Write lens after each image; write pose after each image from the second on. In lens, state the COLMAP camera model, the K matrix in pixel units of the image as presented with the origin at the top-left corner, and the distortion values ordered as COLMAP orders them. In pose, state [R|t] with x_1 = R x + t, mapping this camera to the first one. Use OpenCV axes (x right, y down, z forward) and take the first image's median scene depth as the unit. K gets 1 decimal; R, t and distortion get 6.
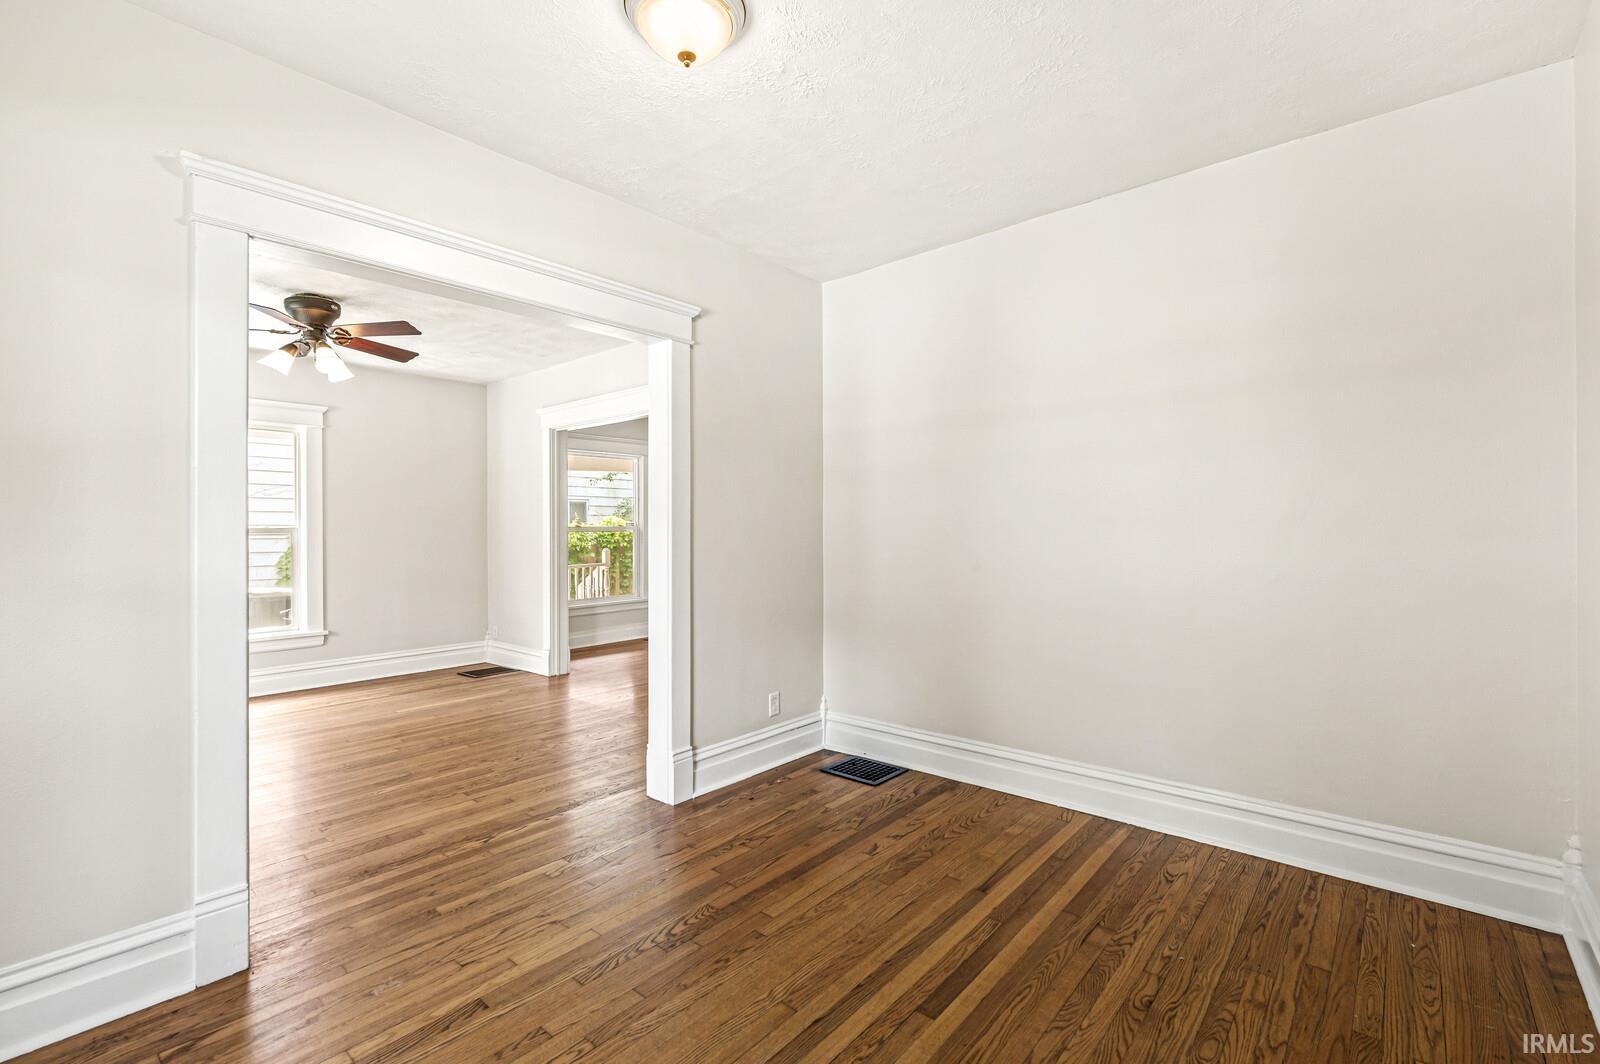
lens RADIAL K [[699.1, 0, 797.0], [0, 699.1, 518.1], [0, 0, 1]] dist [0.001296, -0.000110]
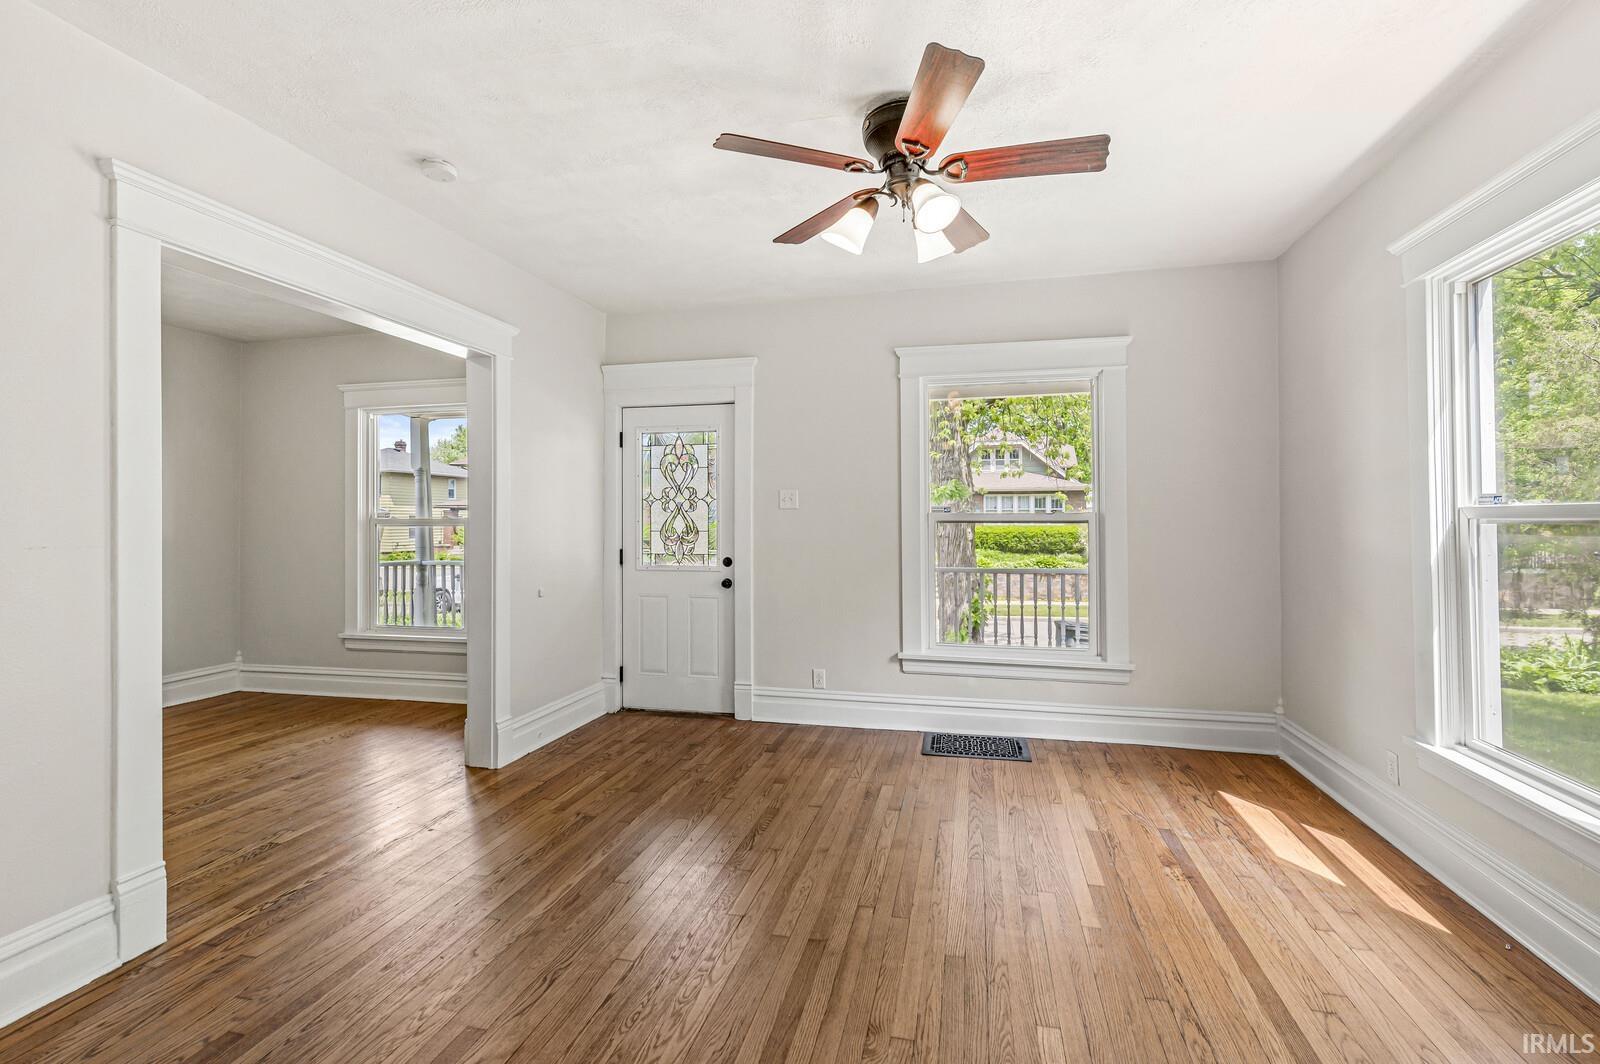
lens RADIAL K [[707.1, 0, 796.7], [0, 707.1, 516.3], [0, 0, 1]] dist [0.008767, -0.000172]
pose [[-0.890534, 0.009252, -0.454822, -0.383502], [0.020692, 0.999582, -0.020180, 0.027780], [0.454445, -0.027382, -0.890354, 1.642930]]
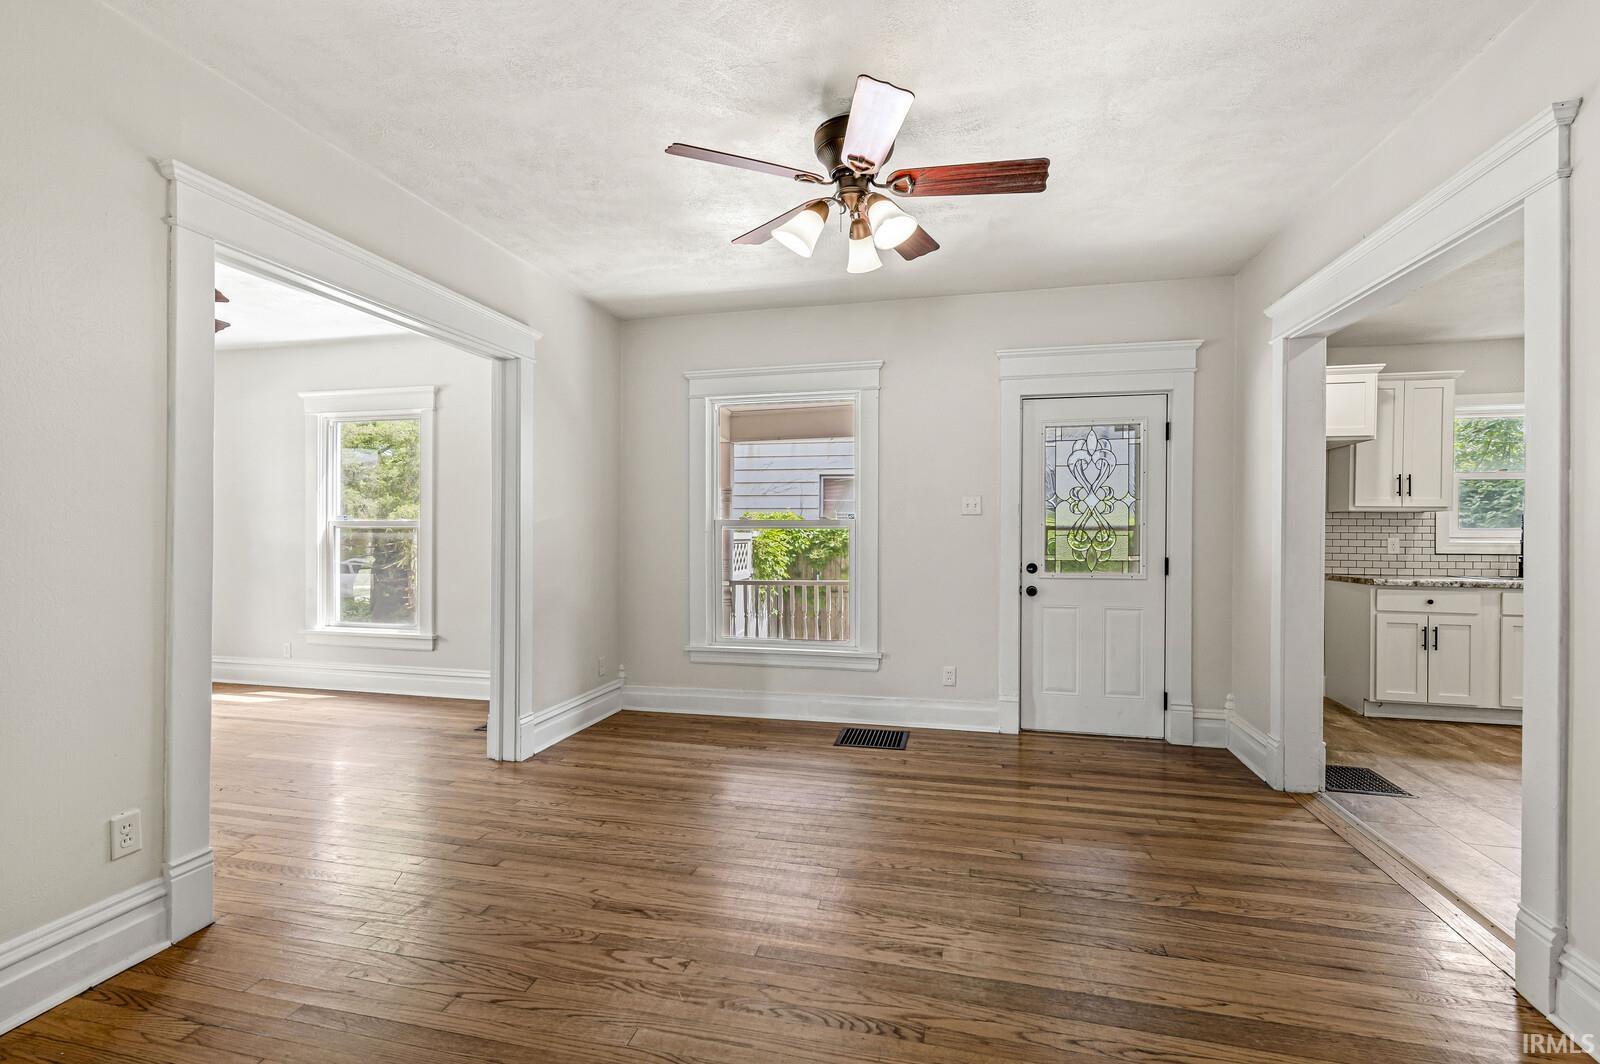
lens RADIAL K [[699.6, 0, 800.0], [0, 699.6, 532.0], [0, 0, 1]] dist [0.000762, 0.000024]
pose [[0.465579, 0.010714, -0.884941, 0.522776], [0.007226, 0.999847, 0.015907, 0.025286], [0.884977, -0.013800, 0.465431, 1.530012]]
